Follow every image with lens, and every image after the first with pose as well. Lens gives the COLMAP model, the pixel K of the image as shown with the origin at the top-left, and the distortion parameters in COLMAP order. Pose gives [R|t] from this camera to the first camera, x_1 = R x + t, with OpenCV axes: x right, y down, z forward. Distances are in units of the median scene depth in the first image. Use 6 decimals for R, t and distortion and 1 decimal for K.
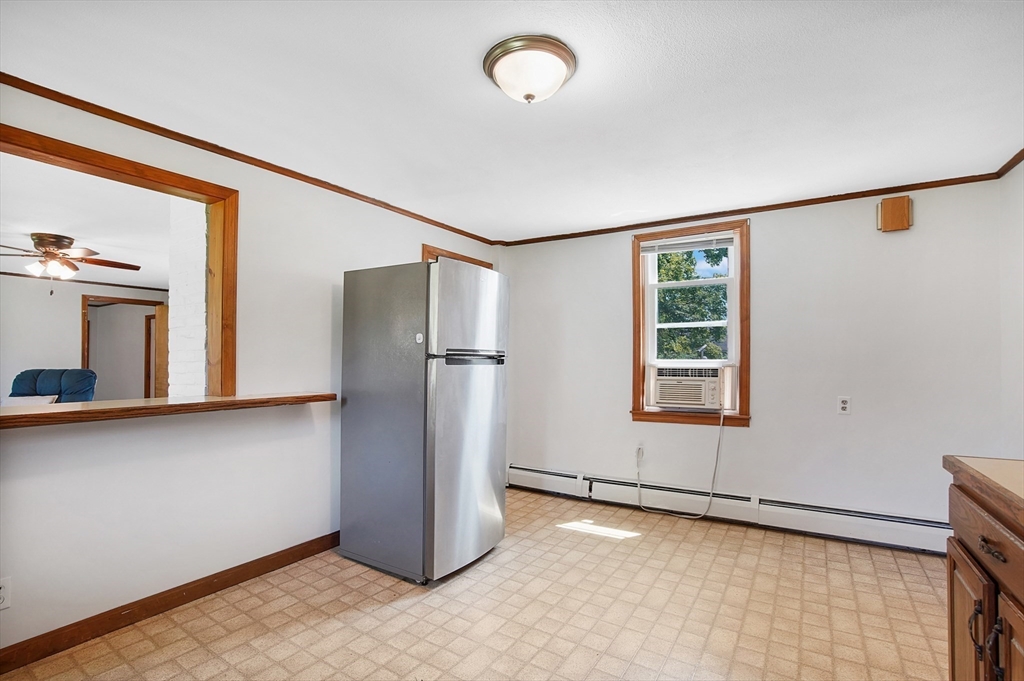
lens RADIAL K [[481.8, 0, 512.0], [0, 481.8, 340.5], [0, 0, 1]] dist [-0.054878, 0.022975]
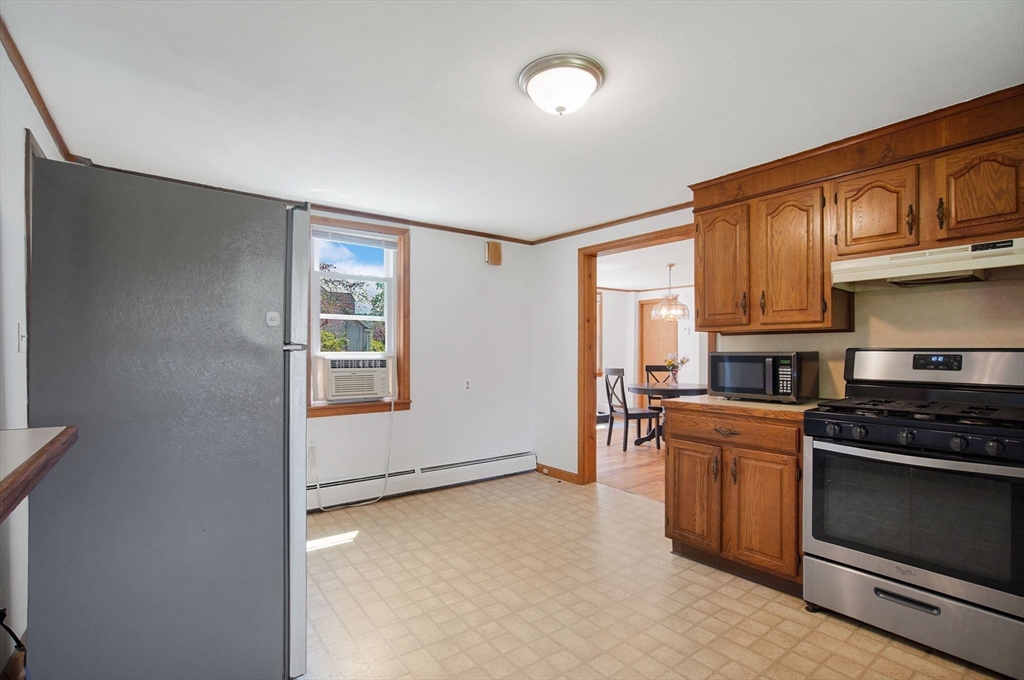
lens RADIAL K [[481.8, 0, 512.0], [0, 481.8, 340.0], [0, 0, 1]] dist [-0.054878, 0.022975]
pose [[0.356988, 0.021165, 0.933869, -0.516439], [-0.041393, 0.999120, -0.006820, 0.010097], [-0.933191, -0.036221, 0.357550, 0.360282]]
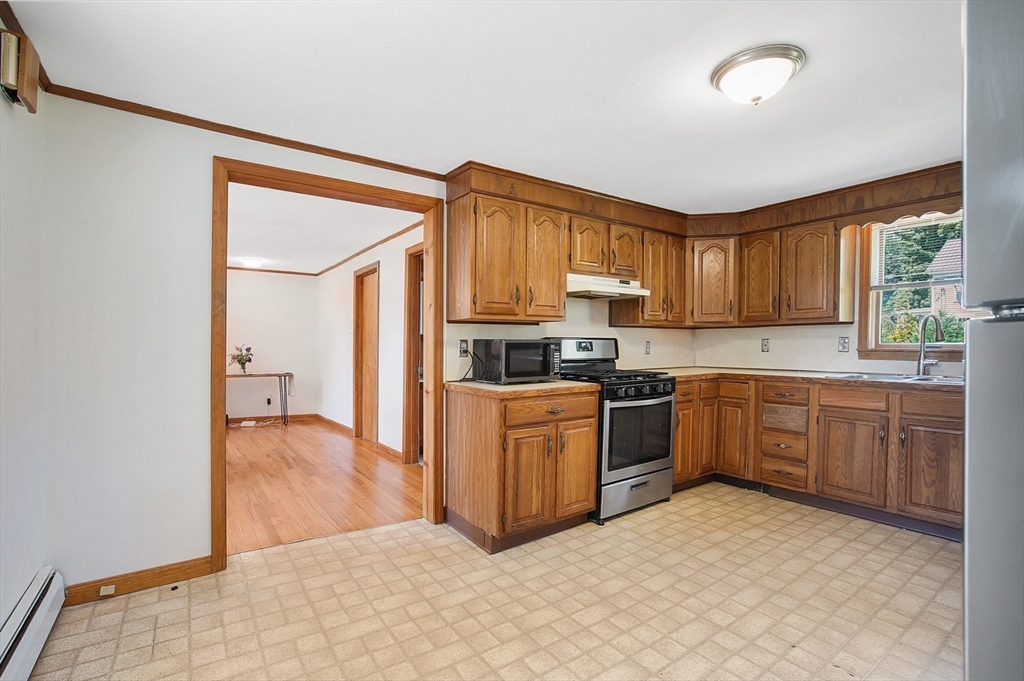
lens RADIAL K [[474.0, 0, 502.6], [0, 474.0, 349.3], [0, 0, 1]] dist [-0.062964, 0.021512]
pose [[-0.920033, -0.002521, 0.391832, 0.067922], [-0.014762, 0.999492, -0.028230, 0.052512], [-0.391562, -0.031757, -0.919604, 1.111717]]
